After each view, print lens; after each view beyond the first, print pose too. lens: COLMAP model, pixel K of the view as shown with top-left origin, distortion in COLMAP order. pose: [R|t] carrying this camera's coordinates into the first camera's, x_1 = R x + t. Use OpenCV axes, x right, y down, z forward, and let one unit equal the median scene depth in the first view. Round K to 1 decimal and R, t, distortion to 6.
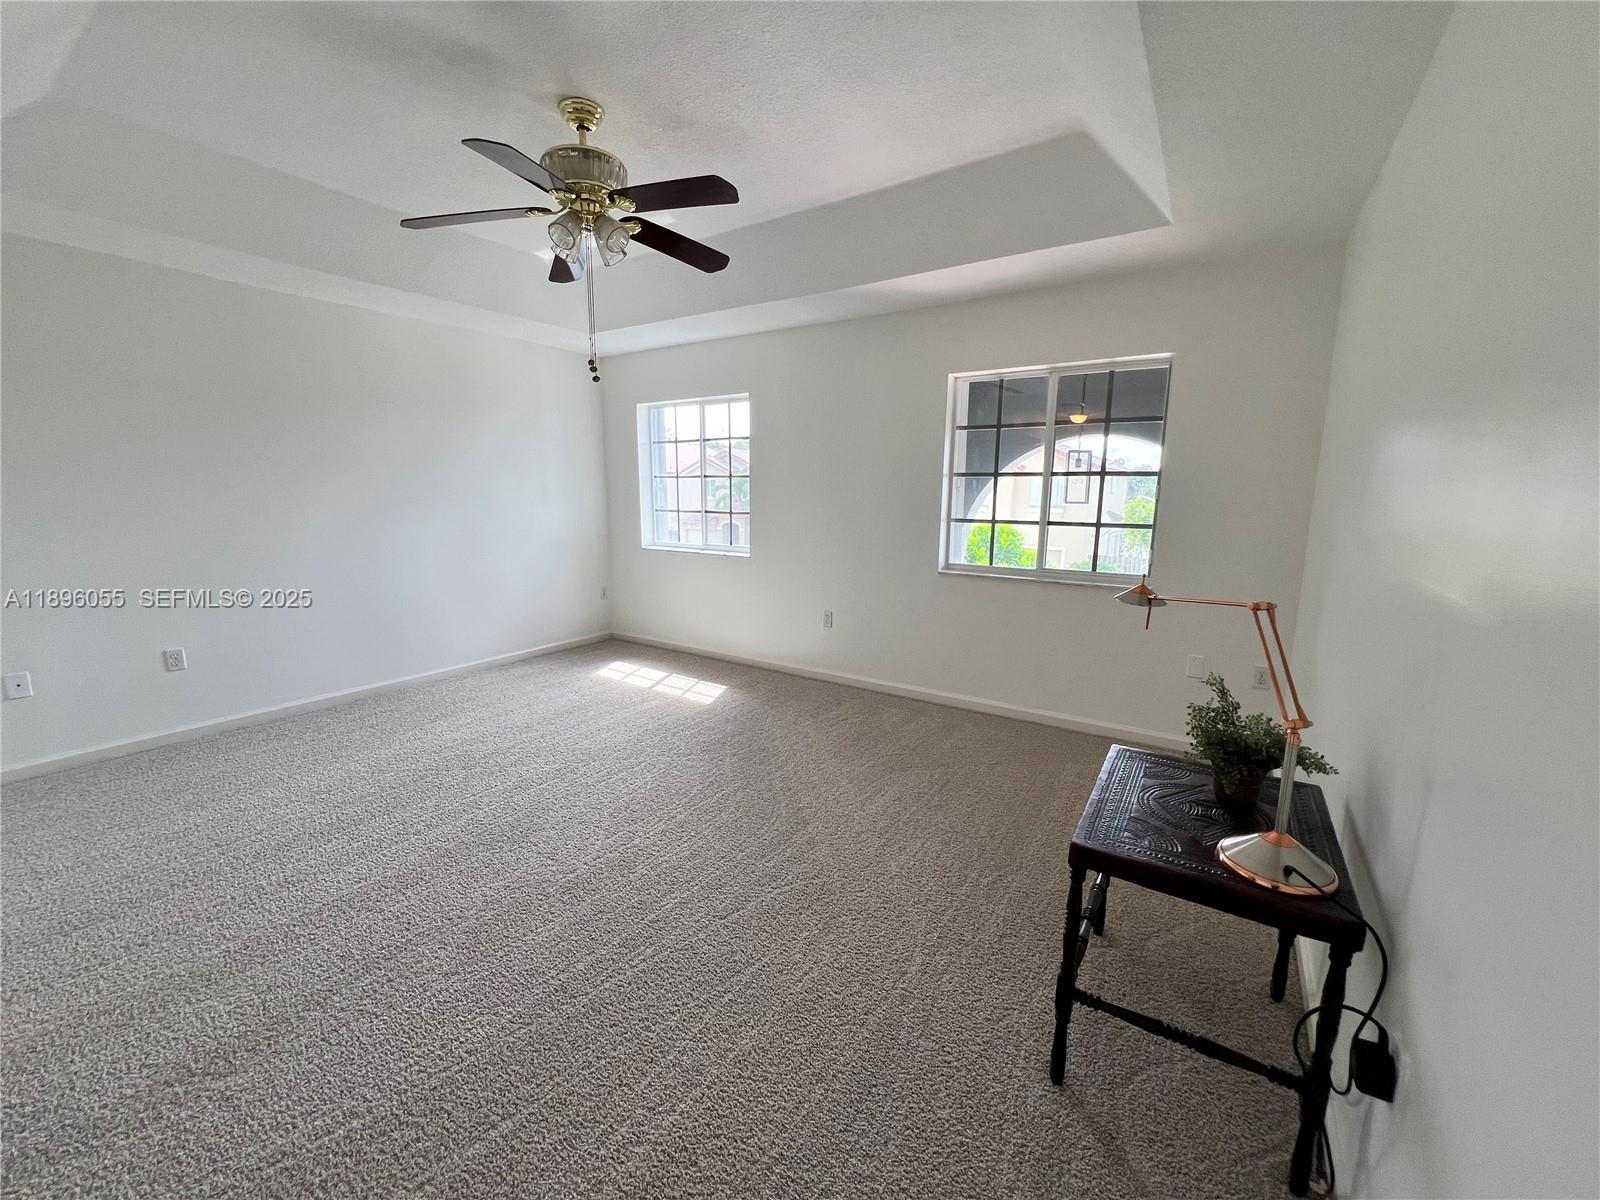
lens RADIAL K [[641.0, 0, 797.6], [0, 641.0, 596.4], [0, 0, 1]] dist [-0.001437, 0.001284]
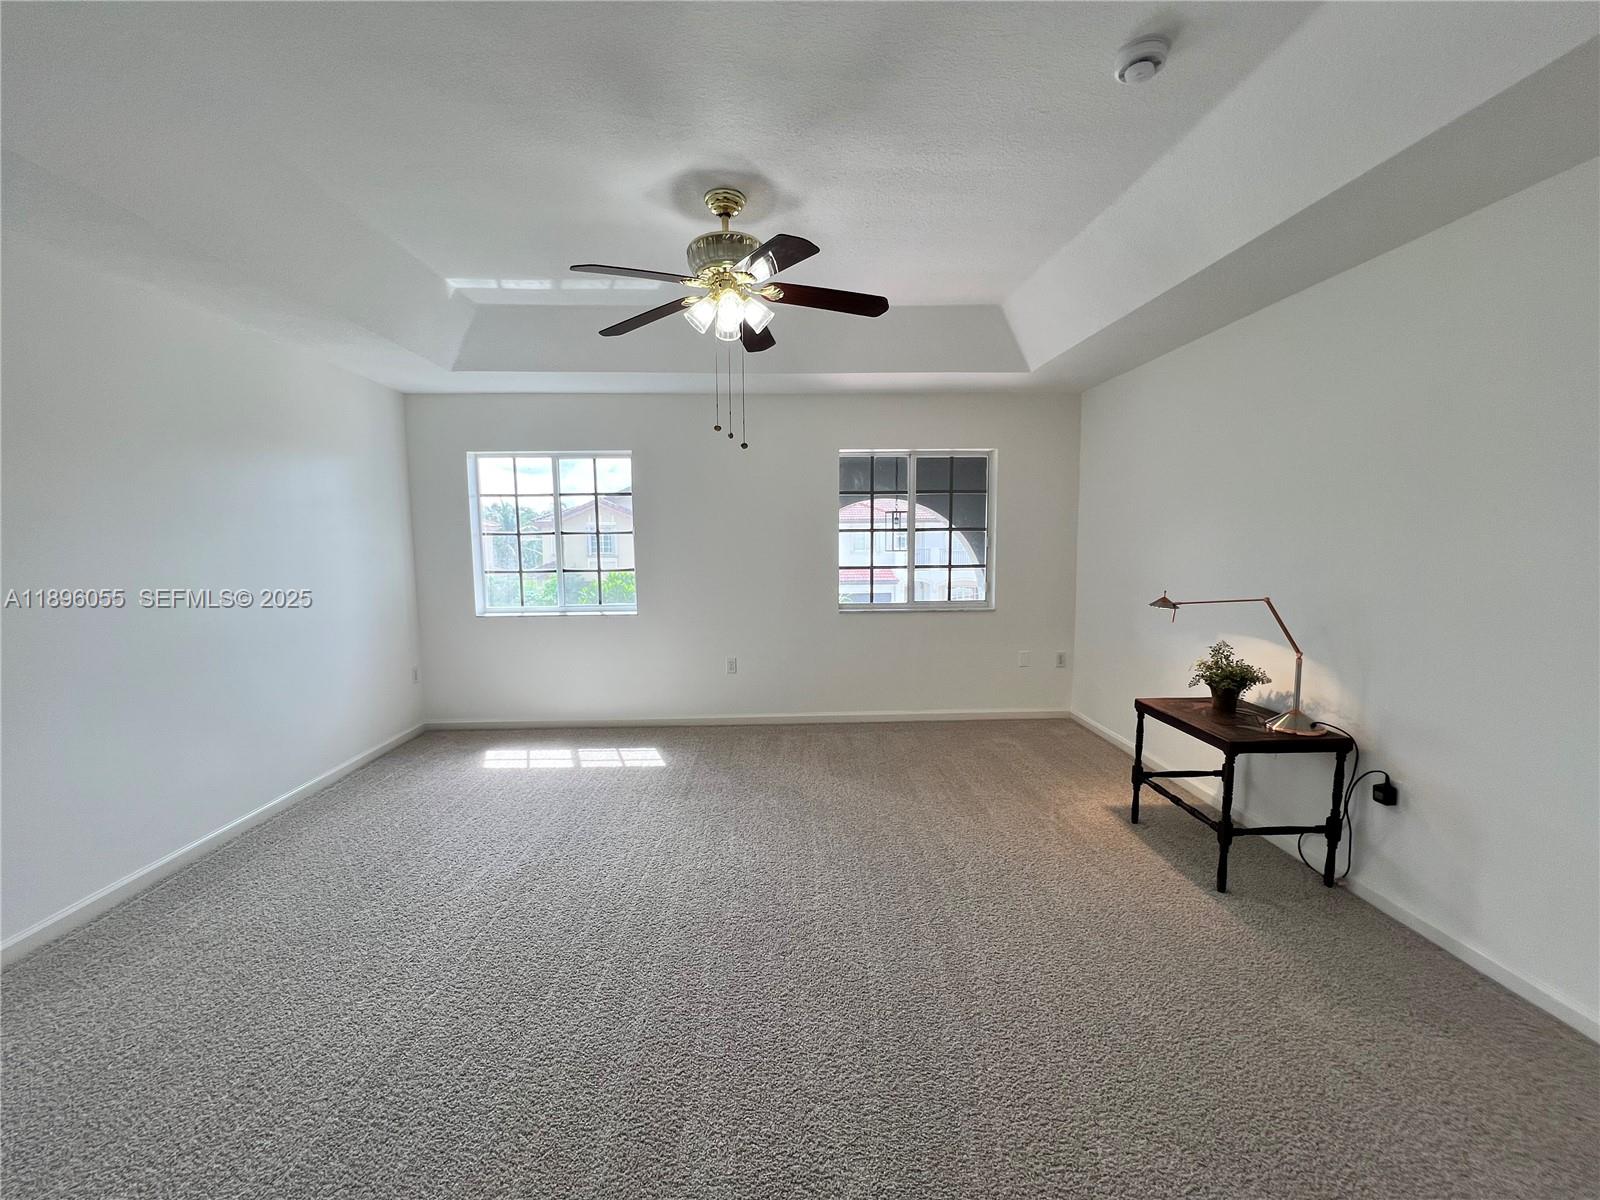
lens RADIAL K [[641.0, 0, 796.2], [0, 641.0, 599.2], [0, 0, 1]] dist [-0.001437, 0.001284]
pose [[0.813688, -0.068951, 0.577198, -0.482532], [0.111443, 0.993026, -0.038479, -0.021859], [-0.570519, 0.095635, 0.815697, 0.064894]]
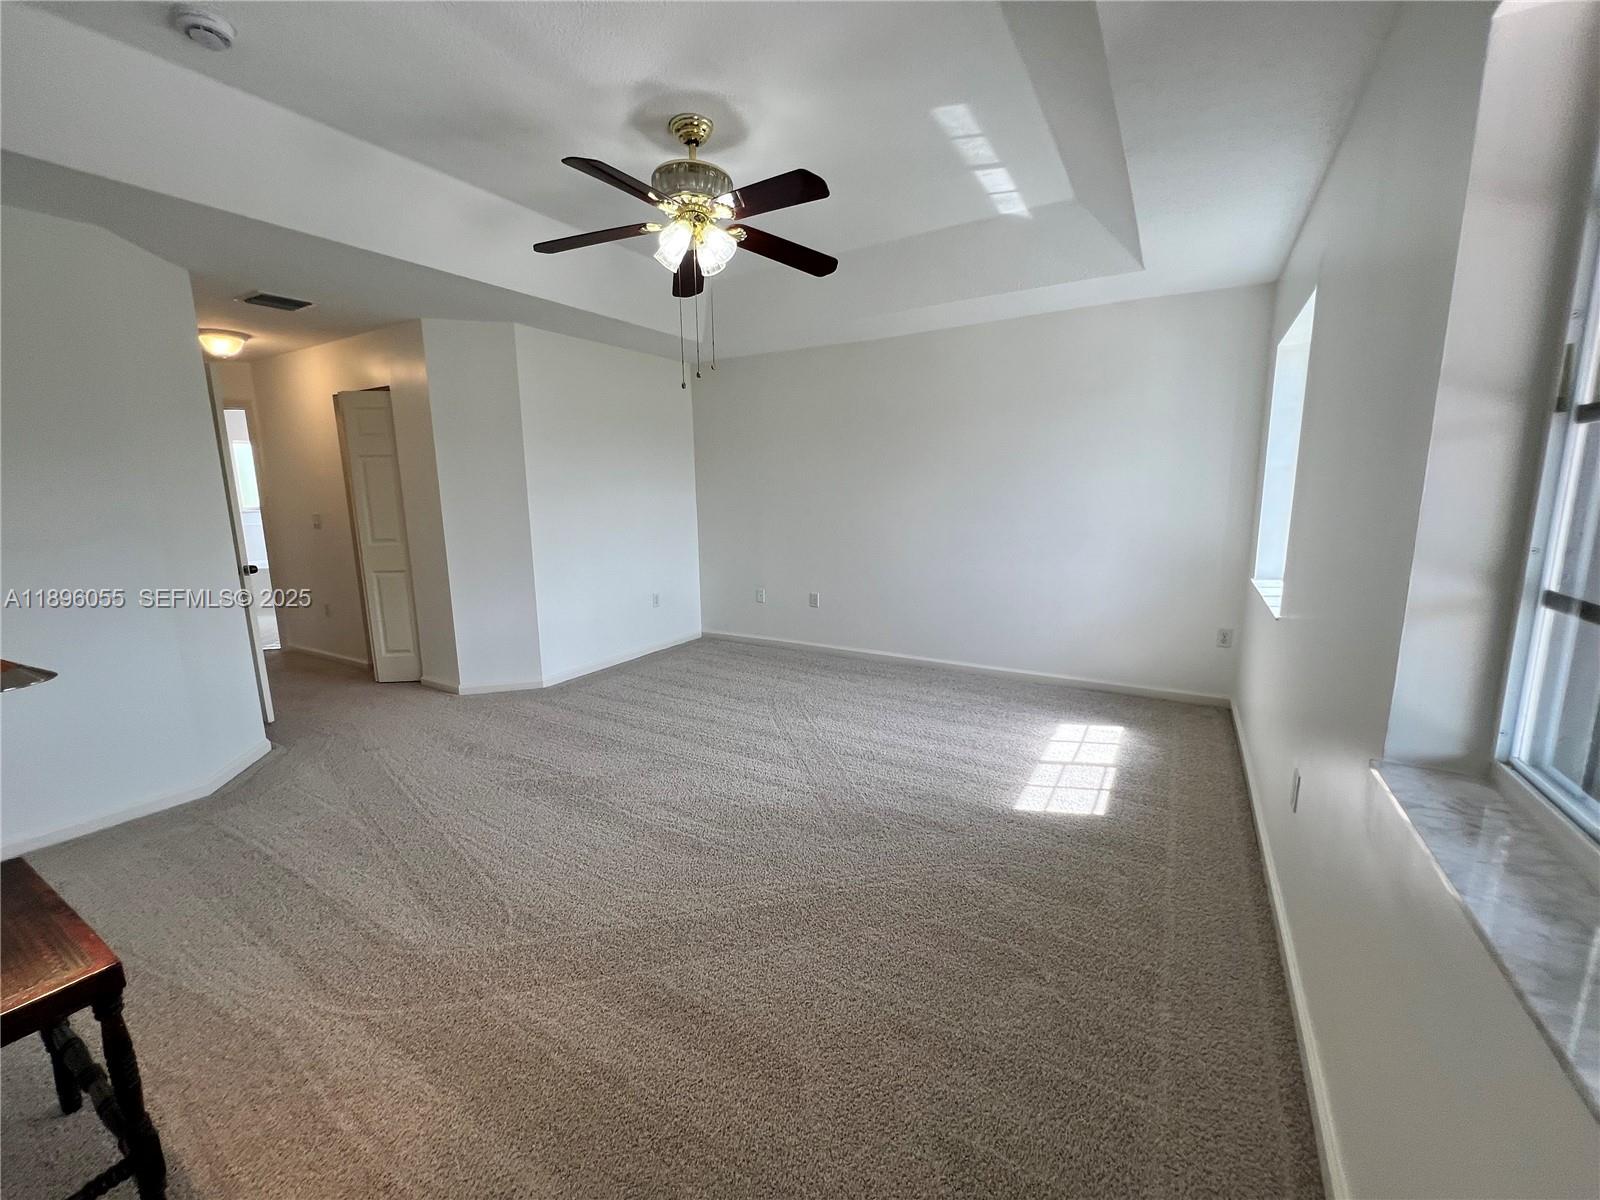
lens RADIAL K [[641.0, 0, 787.5], [0, 641.0, 595.4], [0, 0, 1]] dist [-0.001437, 0.001284]
pose [[0.050954, 0.158424, -0.986055, 0.435823], [-0.152726, 0.976961, 0.149071, -0.104135], [0.986954, 0.143001, 0.073976, 0.633456]]
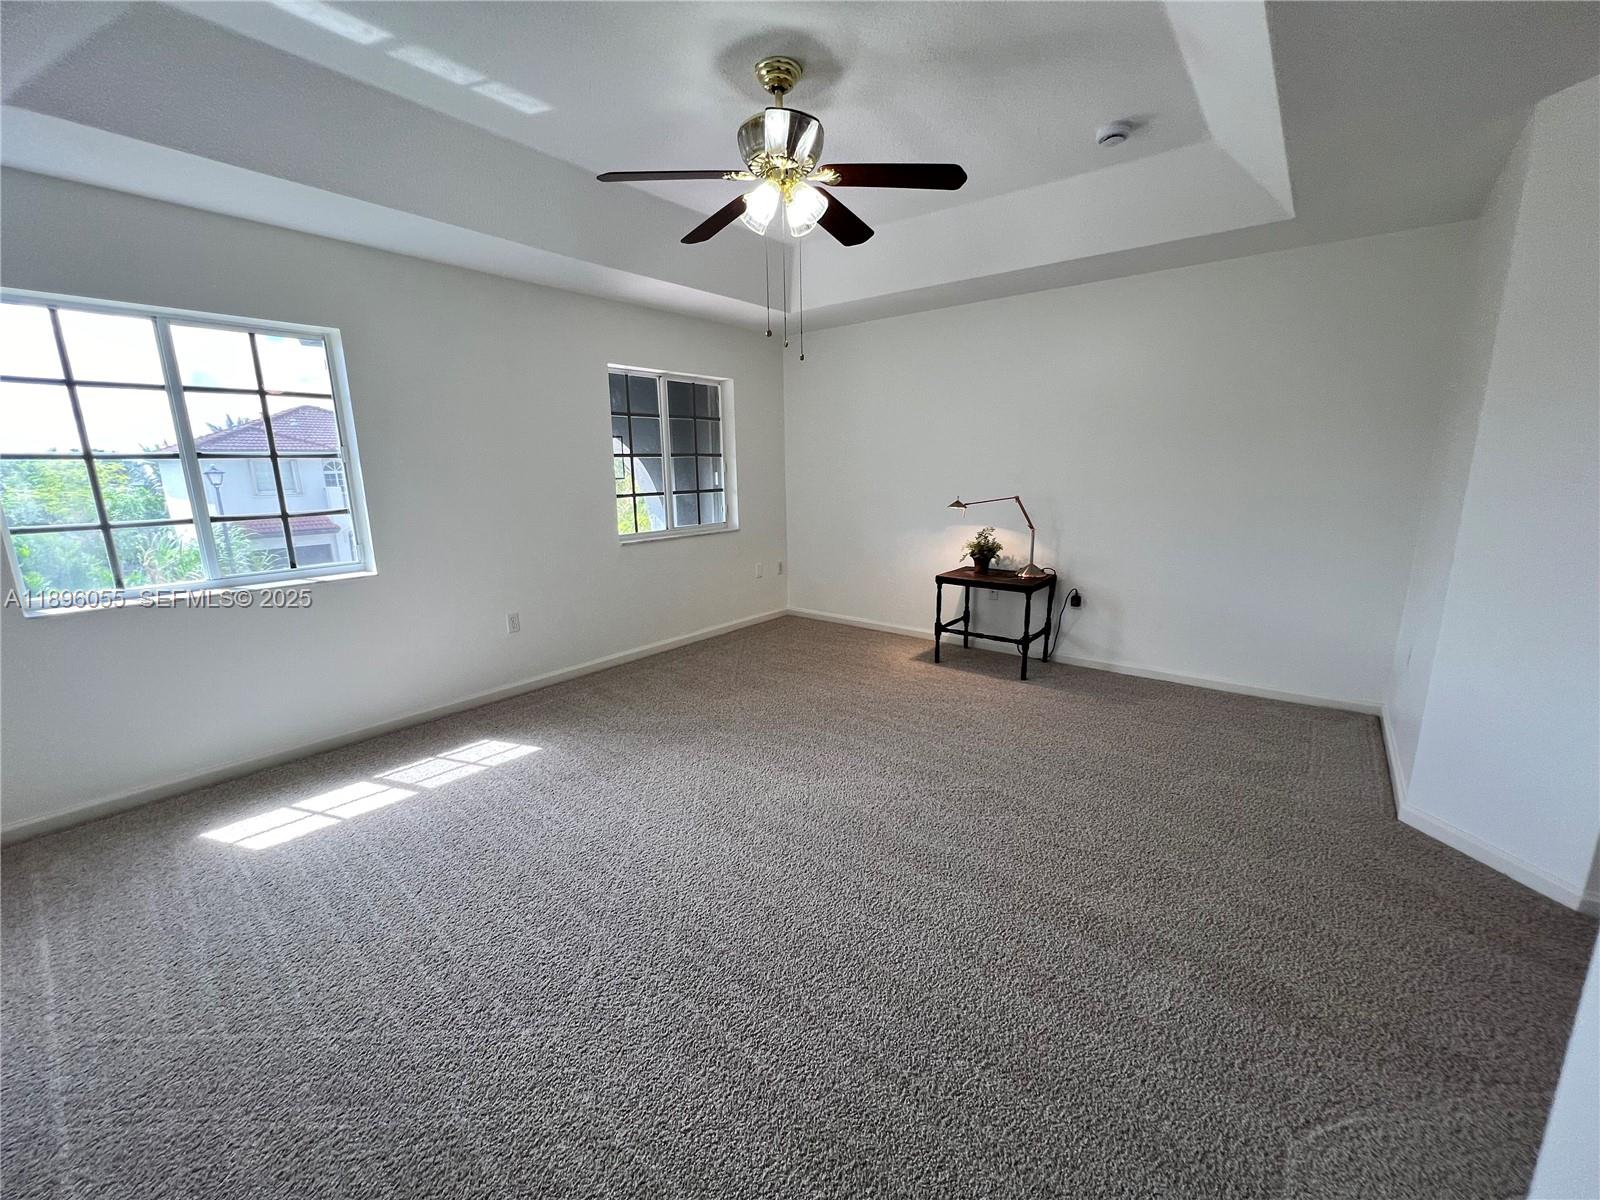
lens RADIAL K [[641.0, 0, 796.9], [0, 641.0, 598.6], [0, 0, 1]] dist [-0.001437, 0.001284]
pose [[0.096789, -0.211723, 0.972525, -0.769258], [0.185520, 0.963827, 0.191366, -0.093137], [-0.977862, 0.161900, 0.132566, 0.520504]]
